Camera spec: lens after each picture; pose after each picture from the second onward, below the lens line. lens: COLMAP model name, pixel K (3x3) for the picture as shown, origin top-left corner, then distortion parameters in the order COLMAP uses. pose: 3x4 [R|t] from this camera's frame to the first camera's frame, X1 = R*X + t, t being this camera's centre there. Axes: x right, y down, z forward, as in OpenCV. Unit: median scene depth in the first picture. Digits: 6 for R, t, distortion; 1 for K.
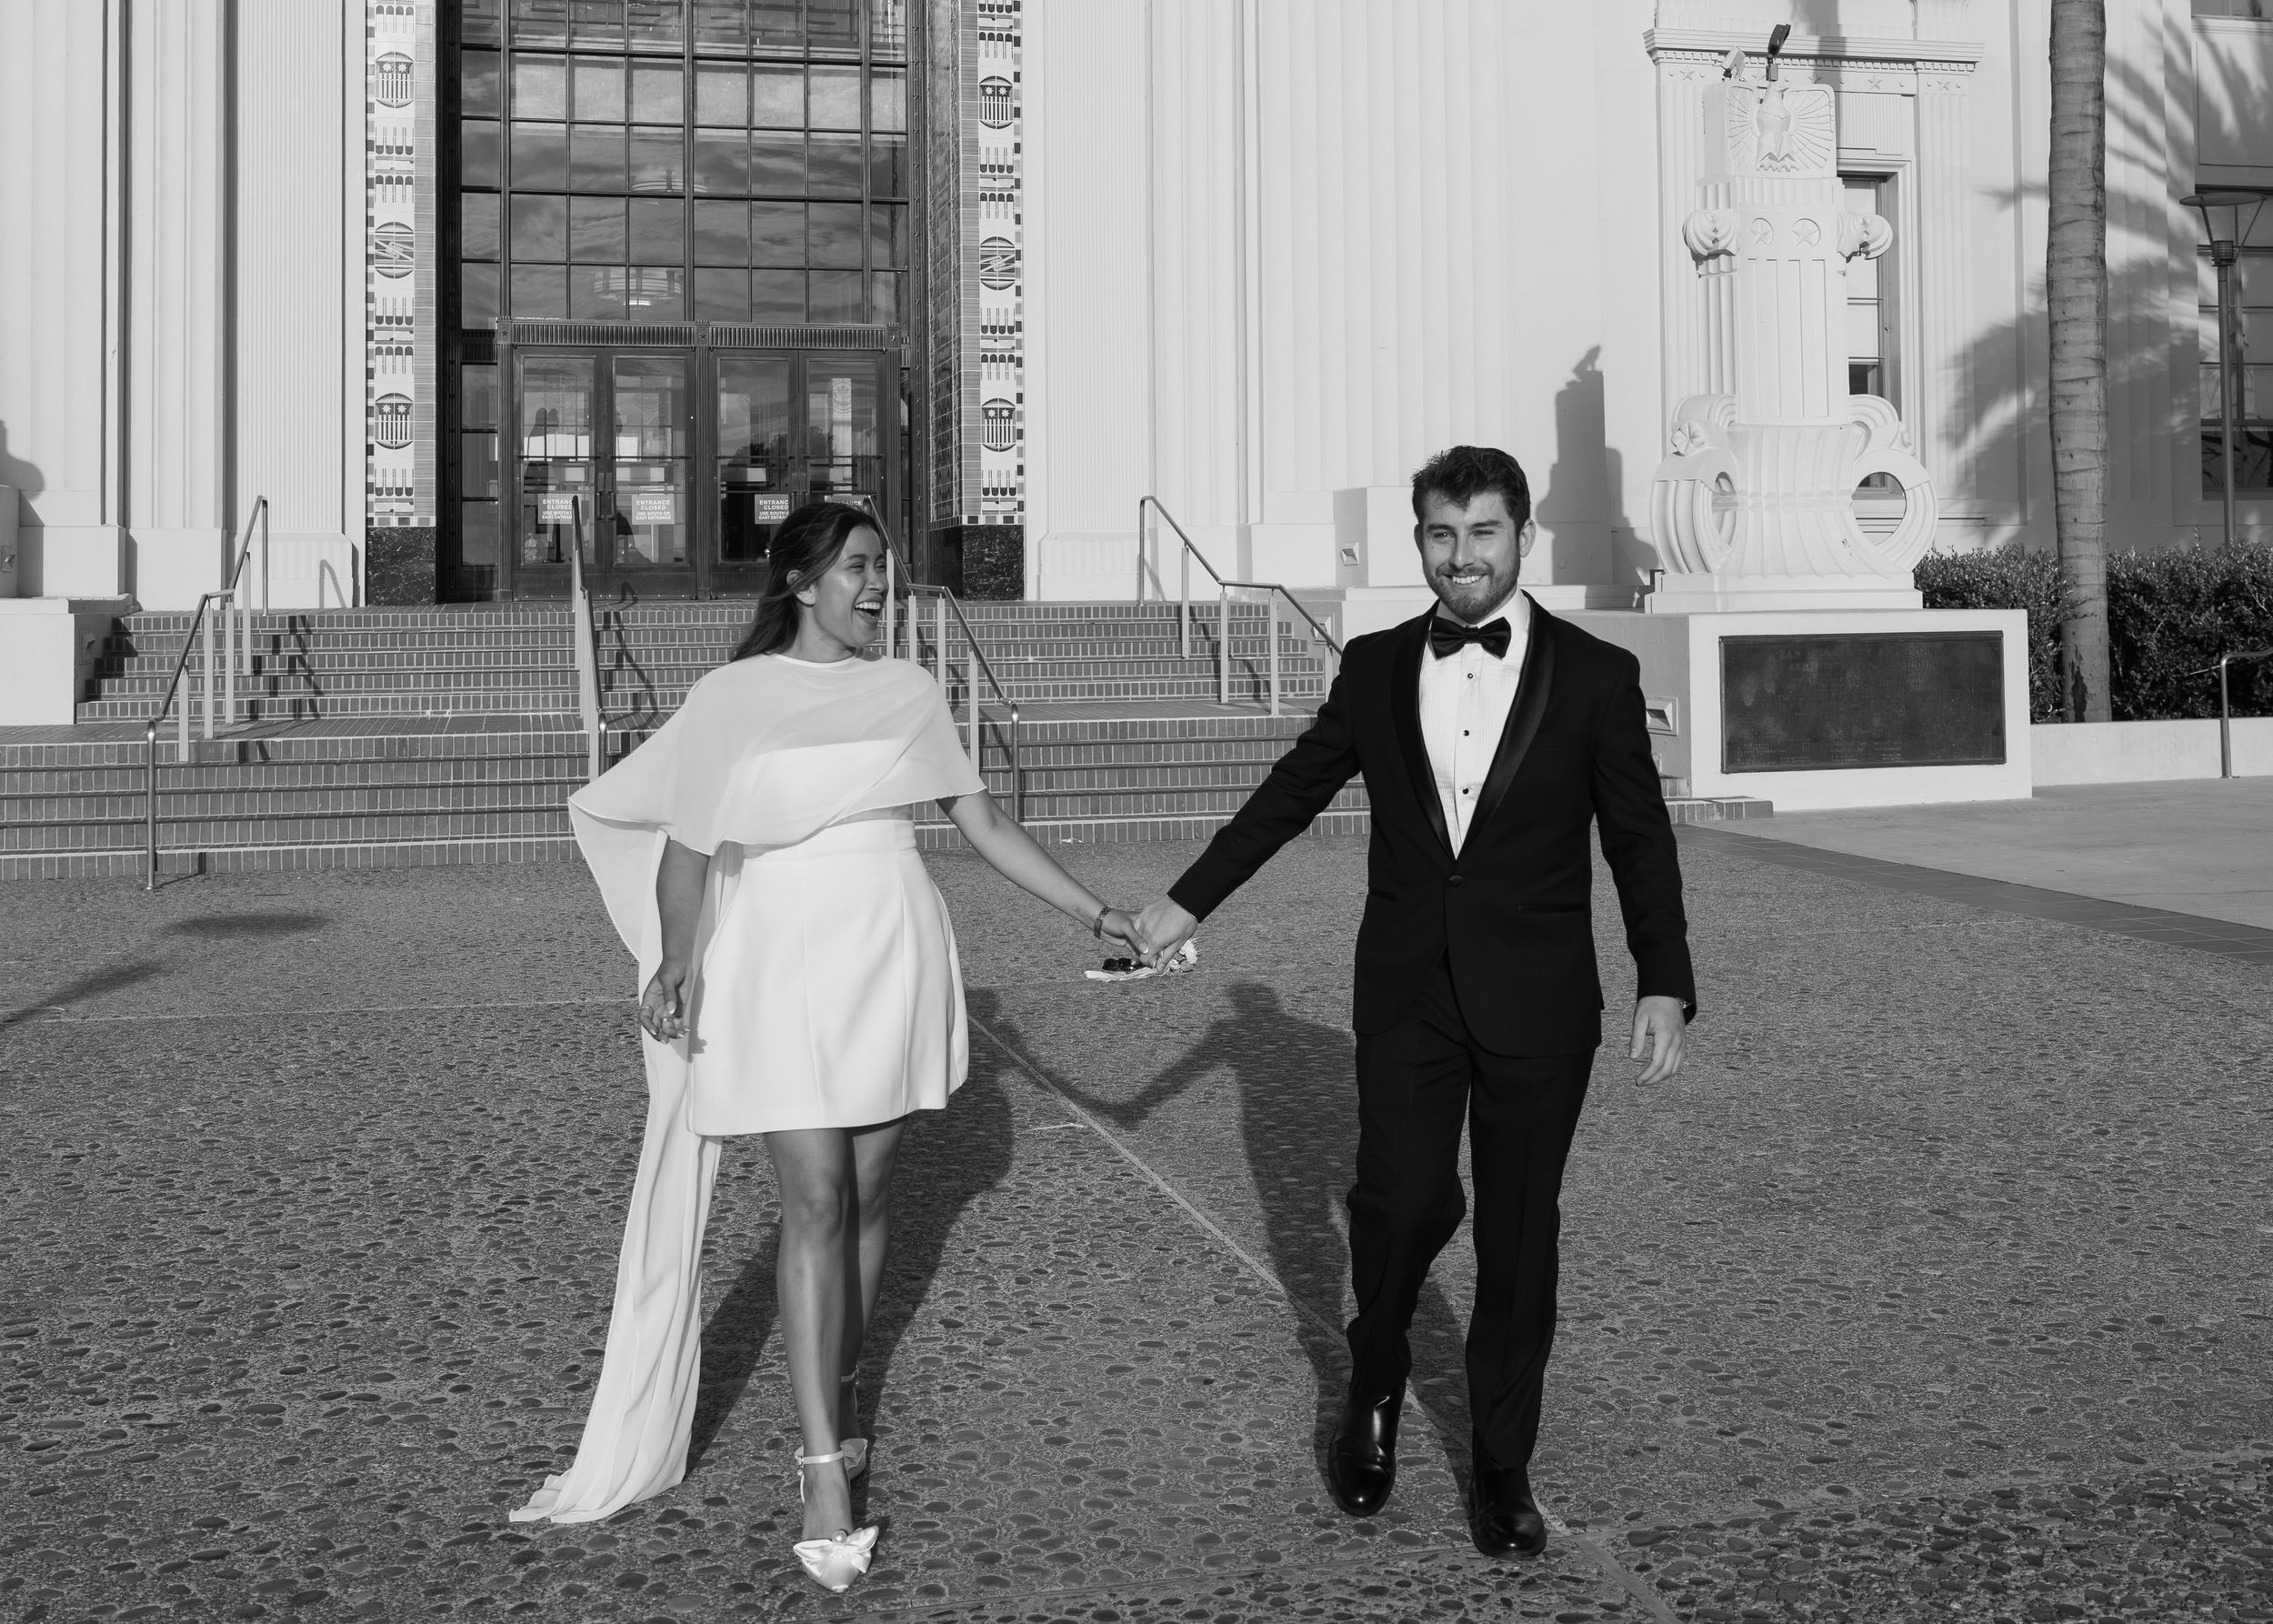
lens RADIAL K [[2459.6, 0, 1123.9], [0, 2459.6, 520.5], [0, 0, 1]] dist [-0.010335, 0.000000]
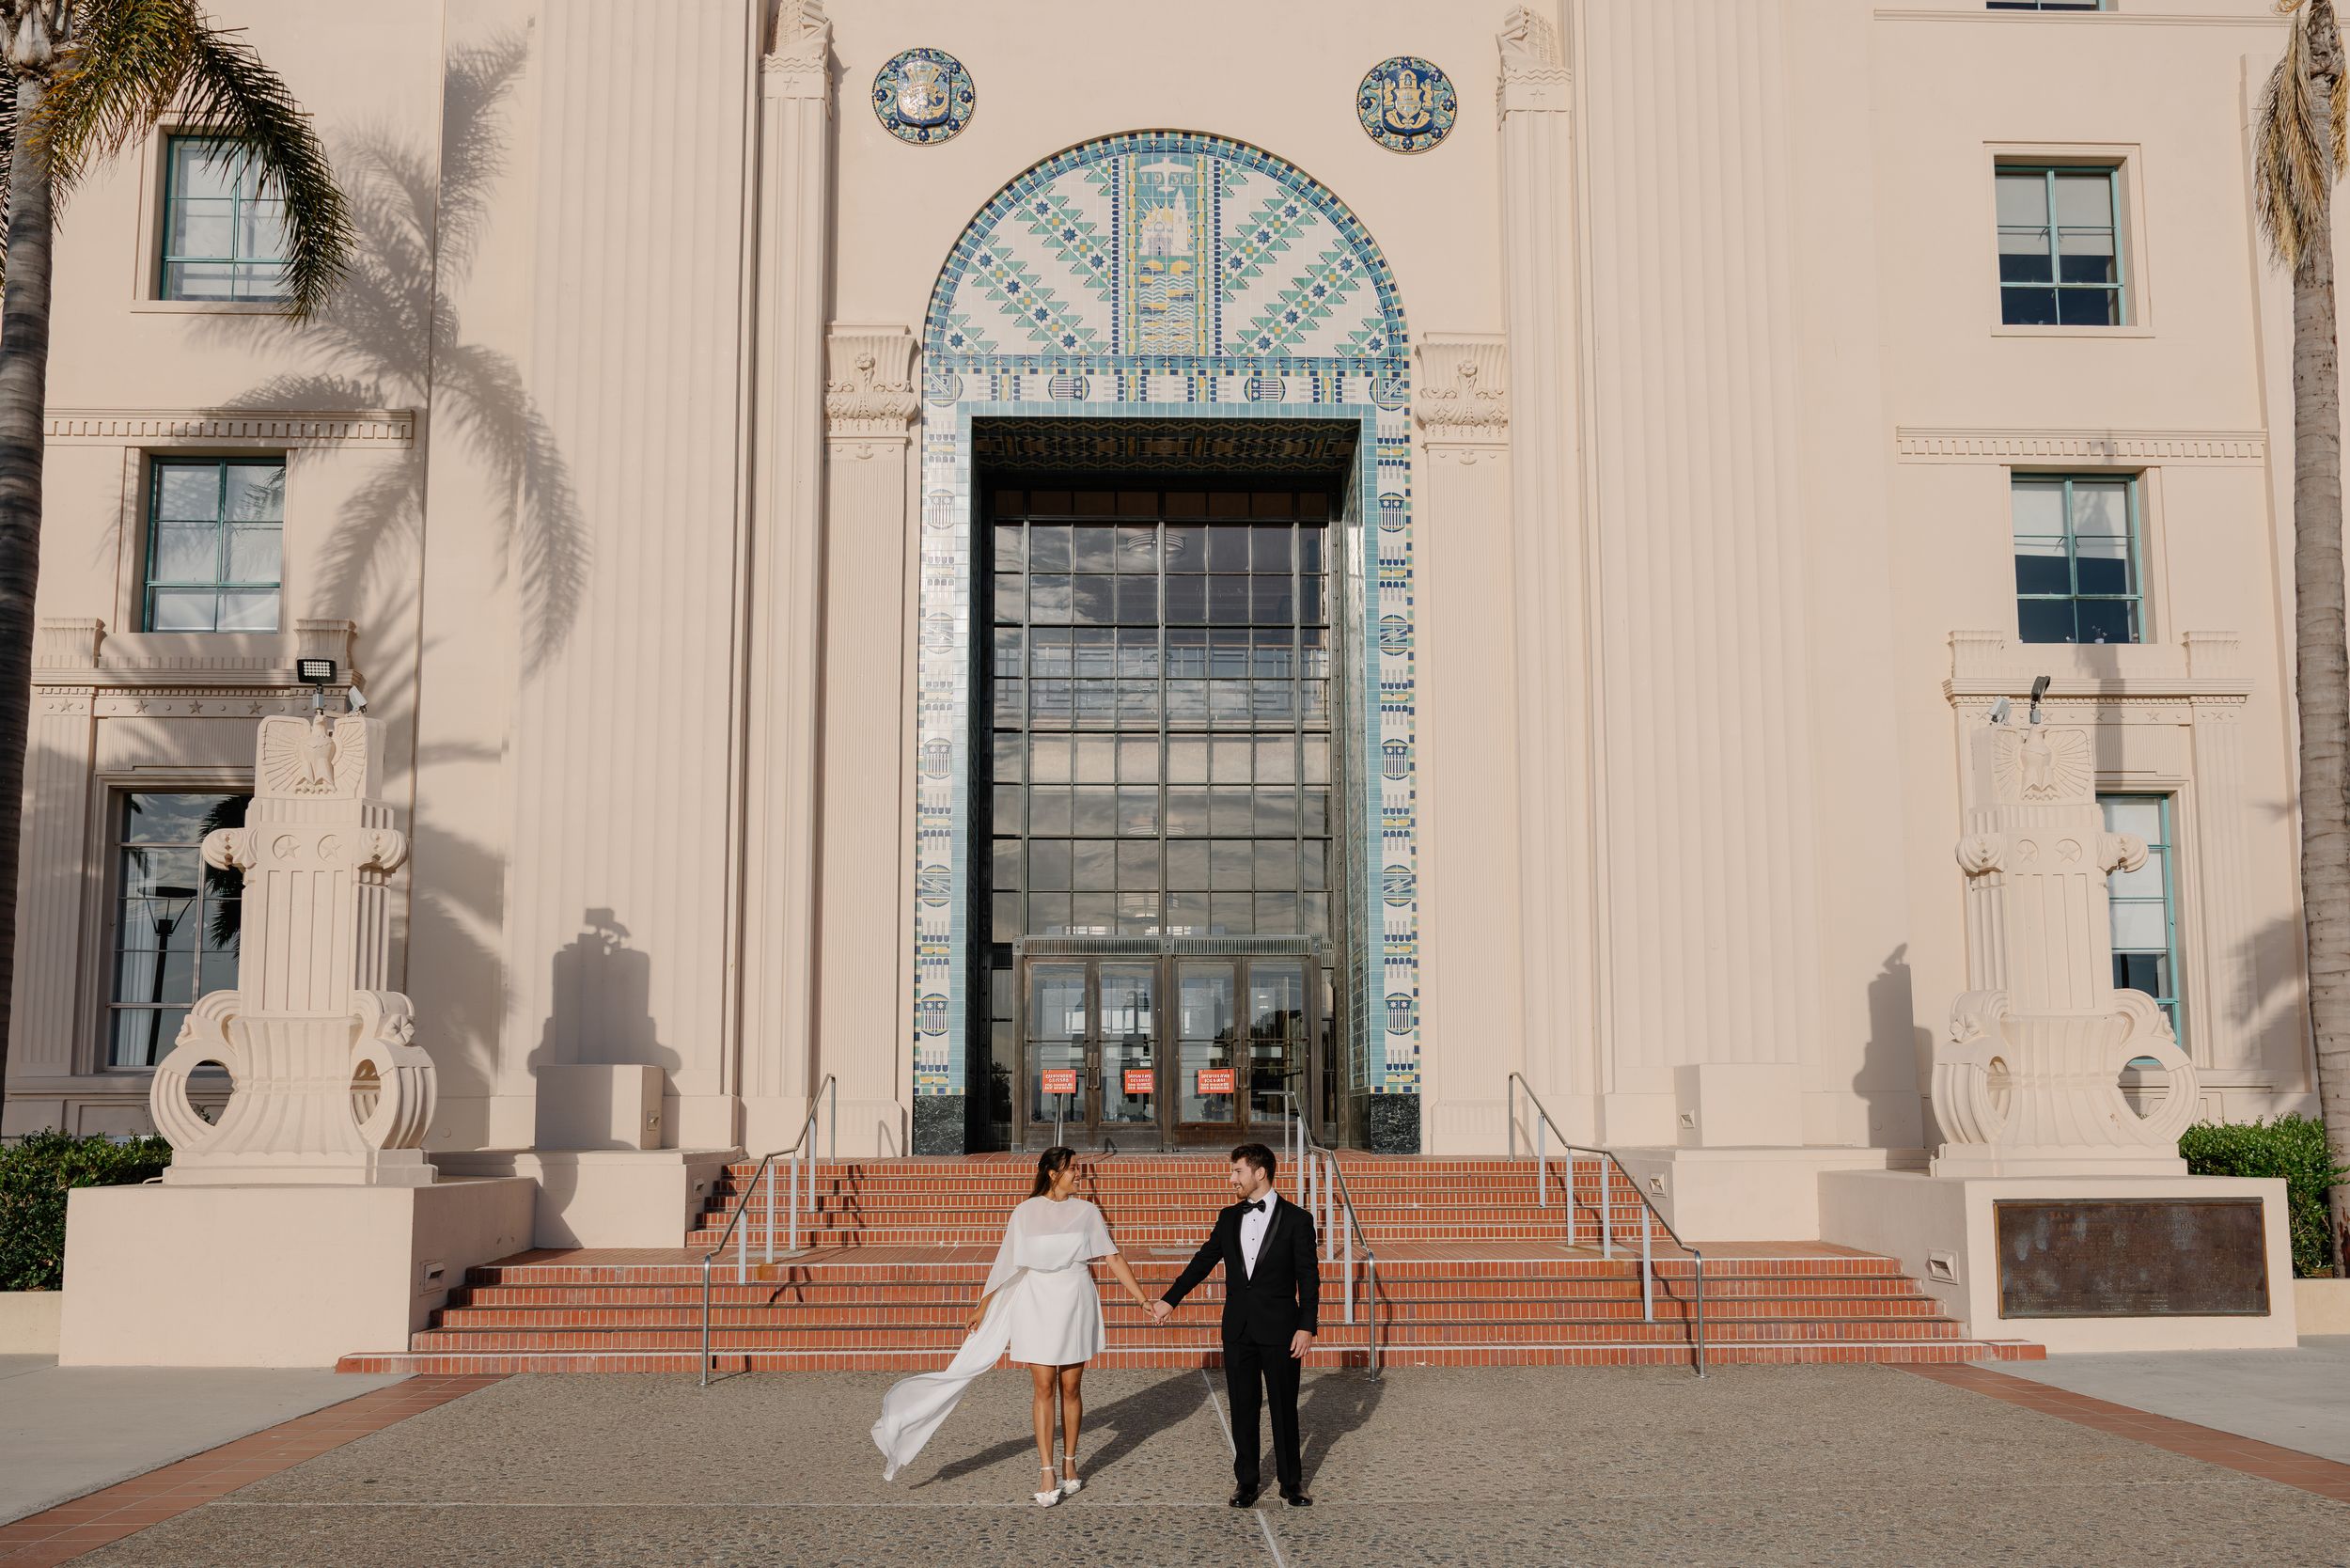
lens RADIAL K [[1901.5, 0, 1172.4], [0, 1901.5, 932.9], [0, 0, 1]] dist [-0.002014, -0.002622]
pose [[0.978664, -0.014371, -0.204964, 0.037933], [-0.000219, 0.997477, -0.070983, -0.011778], [0.205467, 0.069514, 0.976192, 0.025970]]
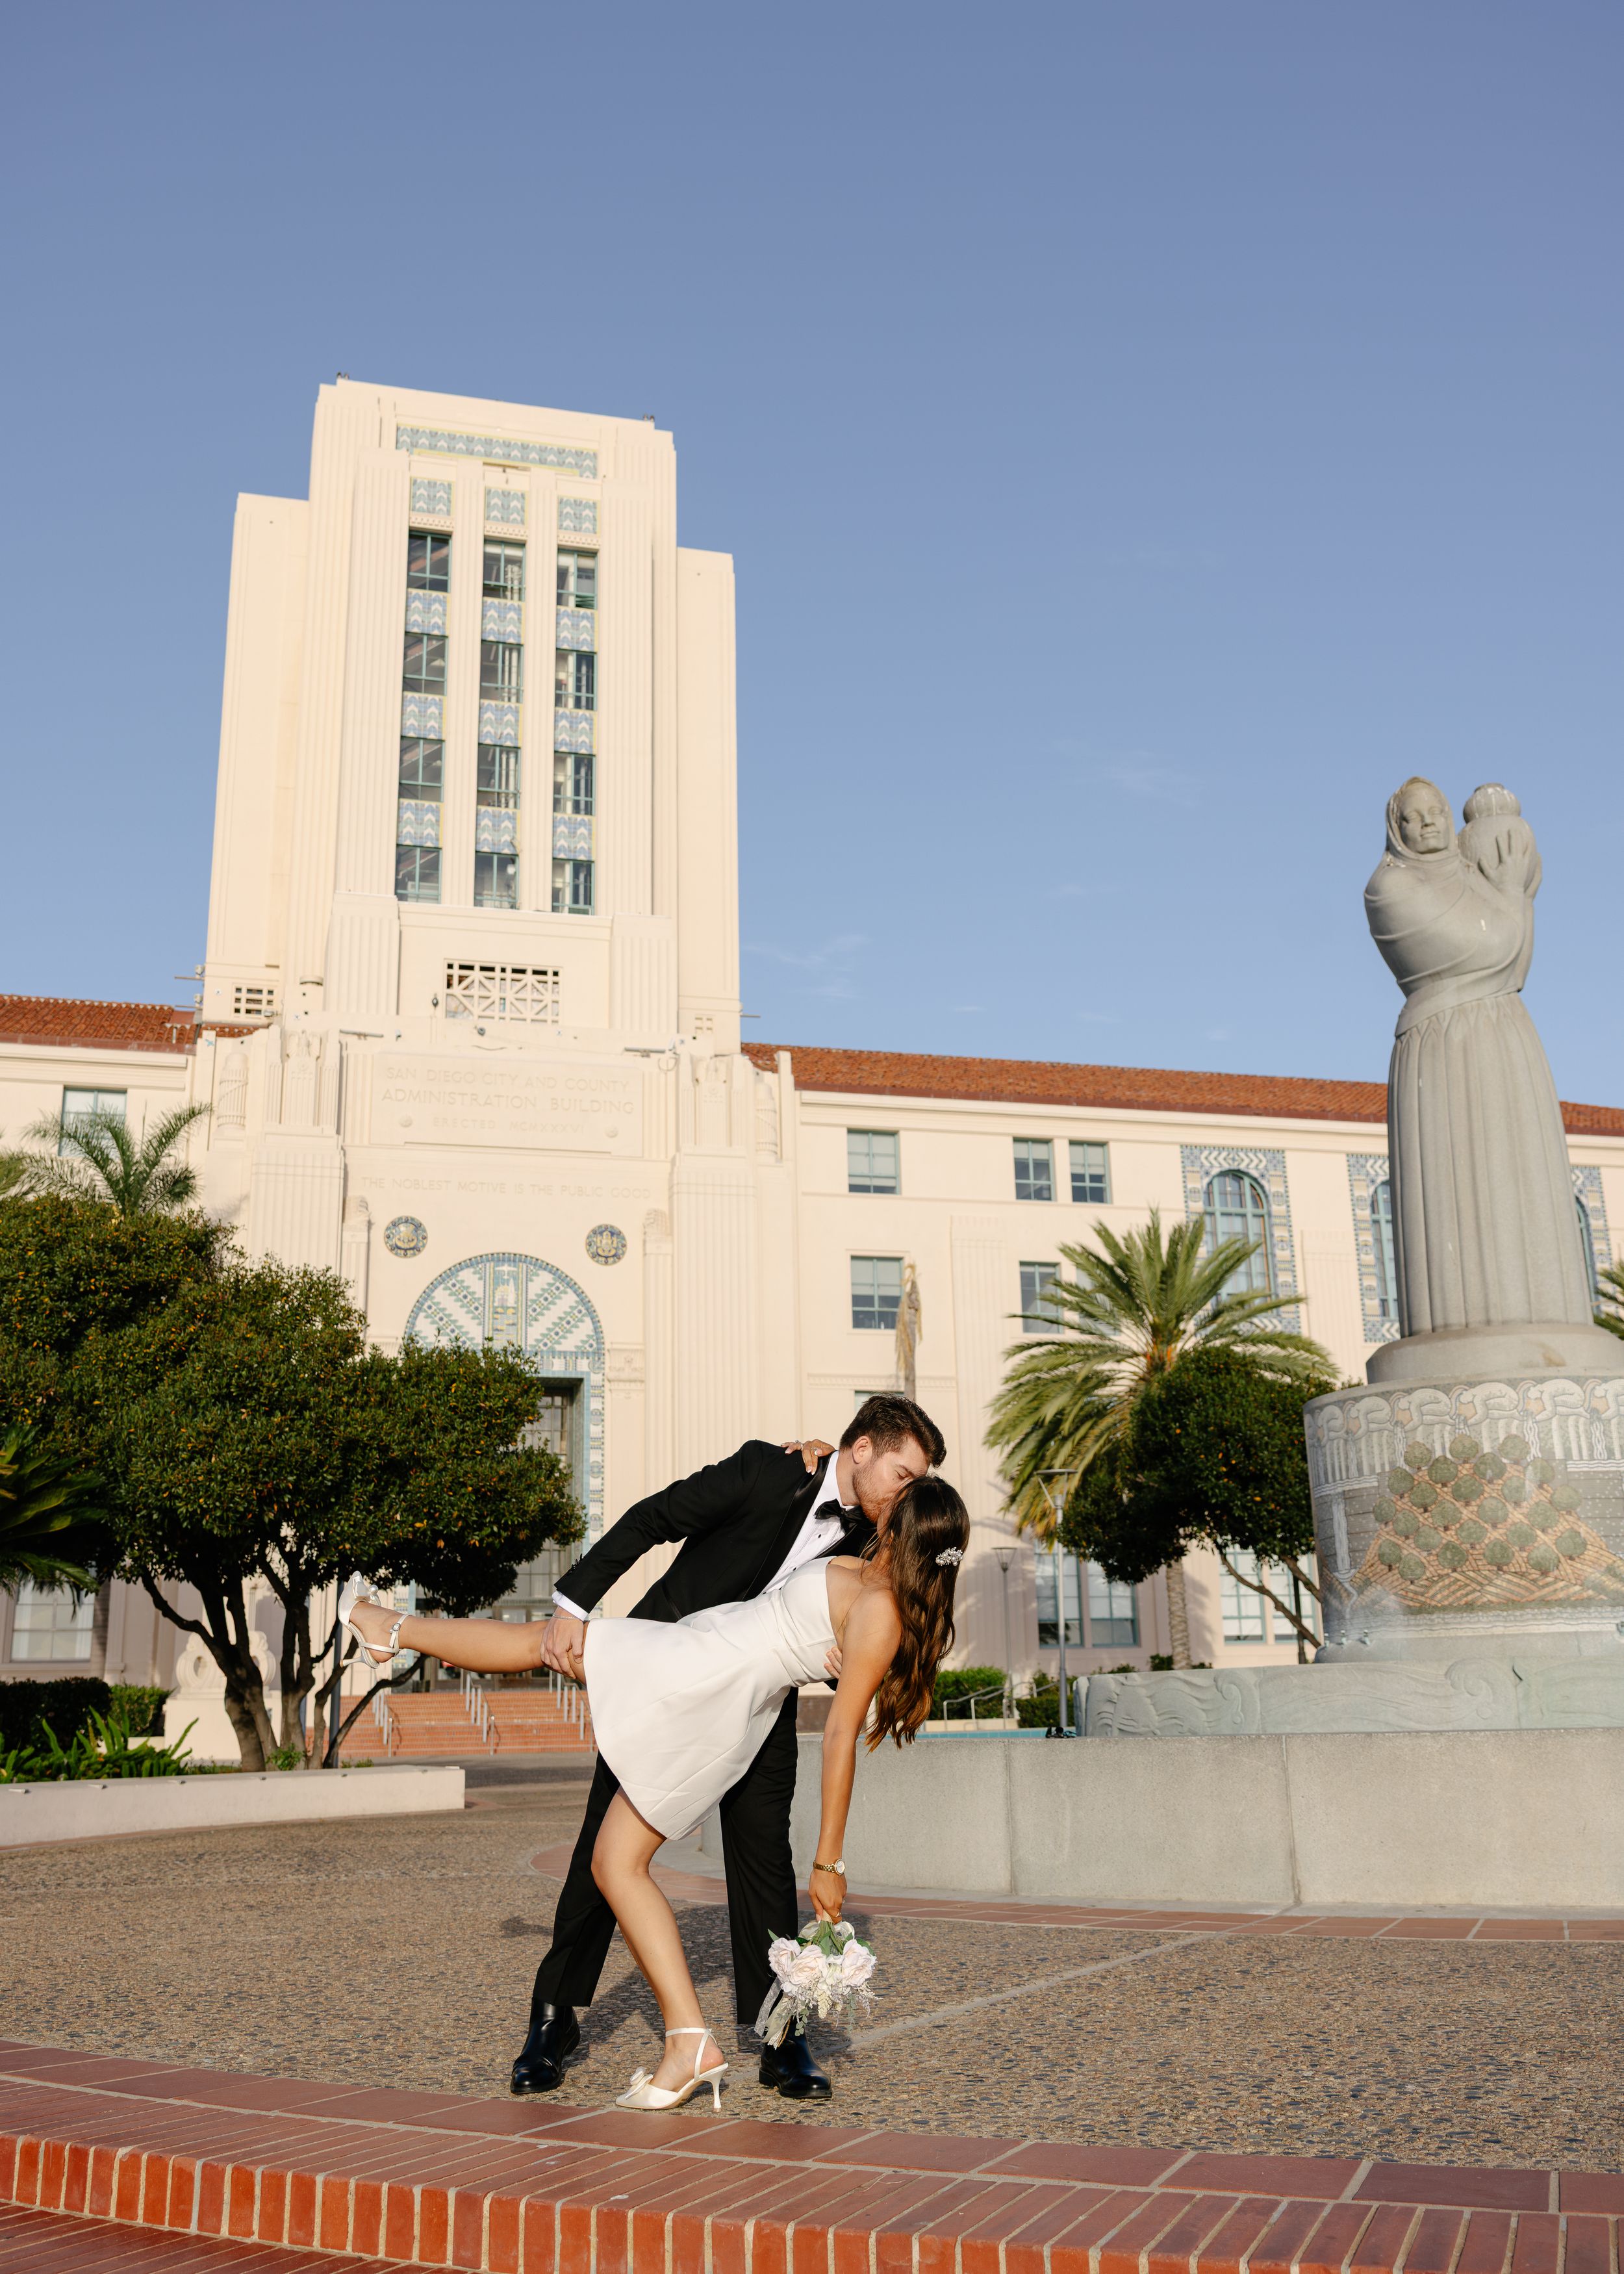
lens RADIAL K [[2078.5, 0, 799.8], [0, 2078.5, 1127.1], [0, 0, 1]] dist [-0.023525, 0.000000]
pose [[0.999606, -0.000333, 0.028058, 0.140824], [0.006870, 0.972404, -0.233201, -0.045311], [-0.027206, 0.233302, 0.972024, -1.763899]]
